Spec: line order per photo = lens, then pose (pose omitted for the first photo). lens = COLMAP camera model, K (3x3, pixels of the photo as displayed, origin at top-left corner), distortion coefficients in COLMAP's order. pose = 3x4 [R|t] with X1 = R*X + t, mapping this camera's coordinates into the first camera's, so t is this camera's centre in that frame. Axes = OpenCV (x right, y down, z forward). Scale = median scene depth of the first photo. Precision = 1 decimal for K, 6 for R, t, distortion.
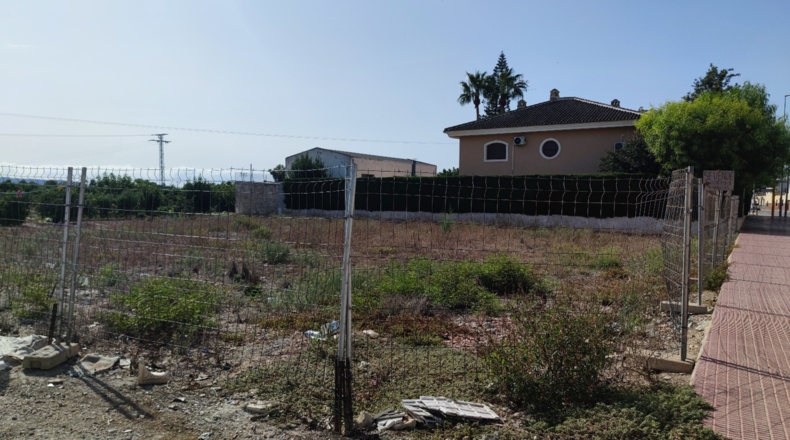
lens RADIAL K [[574.0, 0, 392.5], [0, 574.0, 223.7], [0, 0, 1]] dist [0.066481, -0.056267]
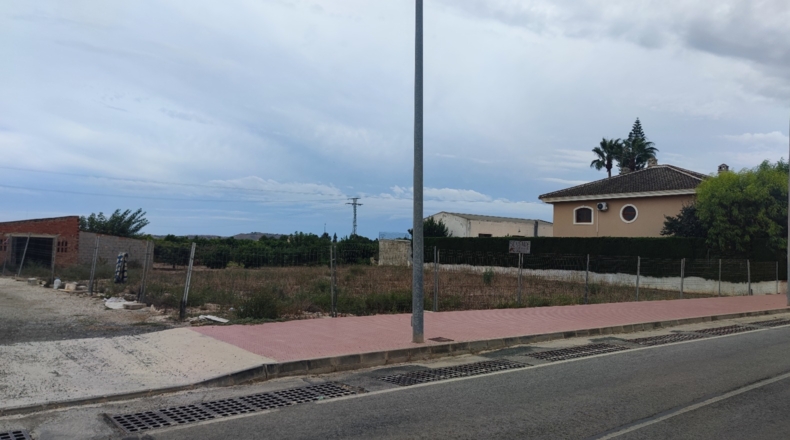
lens RADIAL K [[574.0, 0, 395.3], [0, 574.0, 225.9], [0, 0, 1]] dist [0.066481, -0.056267]
pose [[0.938530, 0.002733, -0.345187, 0.216530], [-0.034866, 0.995605, -0.086916, 0.005182], [0.343432, 0.093609, 0.934501, -0.170098]]
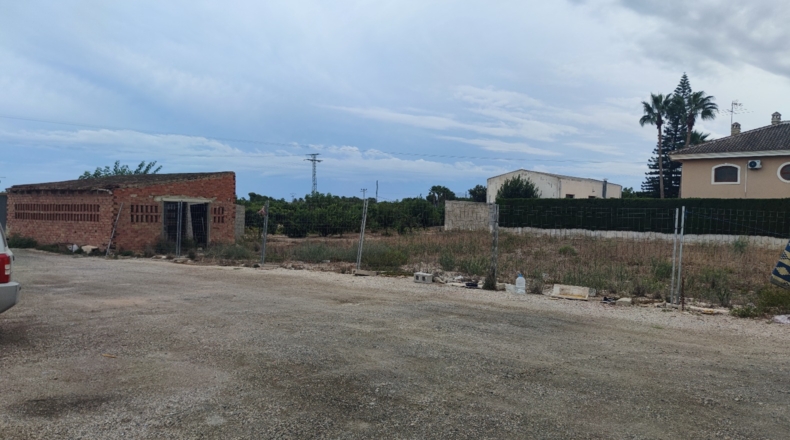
lens RADIAL K [[574.0, 0, 391.5], [0, 574.0, 220.9], [0, 0, 1]] dist [0.066481, -0.056267]
pose [[0.988557, 0.014927, -0.150111, -0.240297], [-0.019524, 0.999383, -0.029194, -0.001305], [0.149582, 0.031791, 0.988238, -0.103564]]
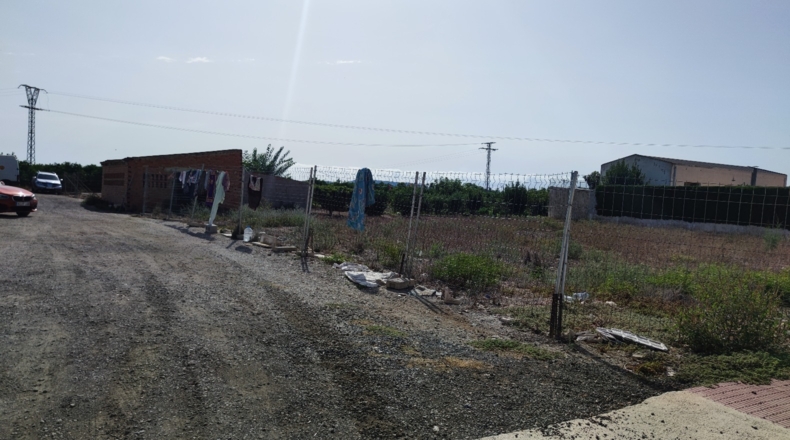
lens RADIAL K [[574.0, 0, 399.0], [0, 574.0, 223.4], [0, 0, 1]] dist [0.066481, -0.056267]
pose [[0.861059, 0.062026, -0.504708, 0.031749], [-0.067764, 0.997677, 0.006999, 0.005775], [0.503970, 0.028175, 0.863262, -0.058123]]
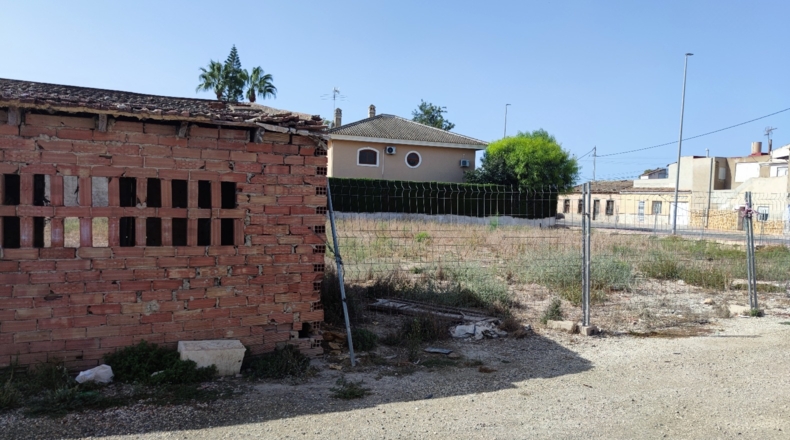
lens RADIAL K [[574.0, 0, 397.0], [0, 574.0, 219.8], [0, 0, 1]] dist [0.066481, -0.056267]
pose [[0.626424, -0.013190, 0.779371, -0.617754], [0.005630, 0.999907, 0.012397, -0.018686], [-0.779462, -0.003378, 0.626440, 0.260281]]
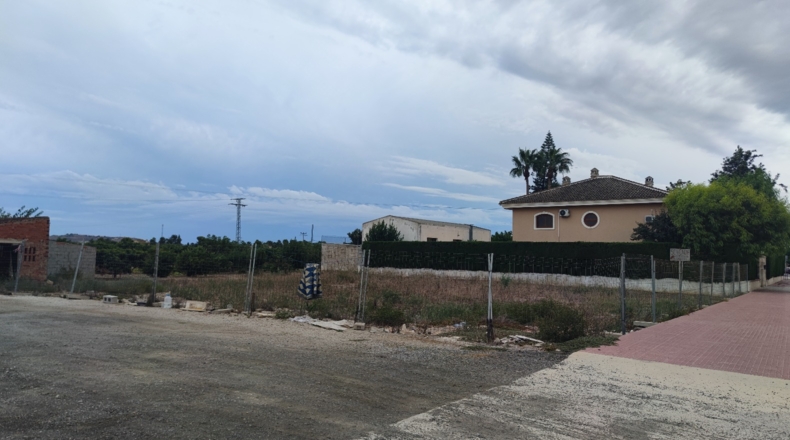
lens RADIAL K [[574.0, 0, 394.5], [0, 574.0, 218.0], [0, 0, 1]] dist [0.066481, -0.056267]
pose [[0.996822, 0.008184, -0.079239, -0.032322], [-0.017047, 0.993581, -0.111833, 0.005694], [0.077815, 0.112829, 0.990563, -0.193093]]
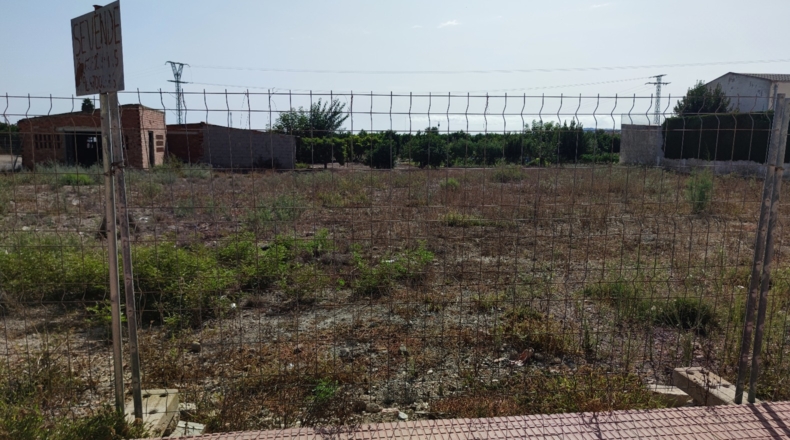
lens RADIAL K [[574.0, 0, 396.5], [0, 574.0, 220.3], [0, 0, 1]] dist [0.066481, -0.056267]
pose [[0.614771, 0.100945, -0.782219, 0.232836], [-0.035550, 0.994314, 0.100376, -0.008956], [0.787904, -0.033900, 0.614865, 0.252442]]
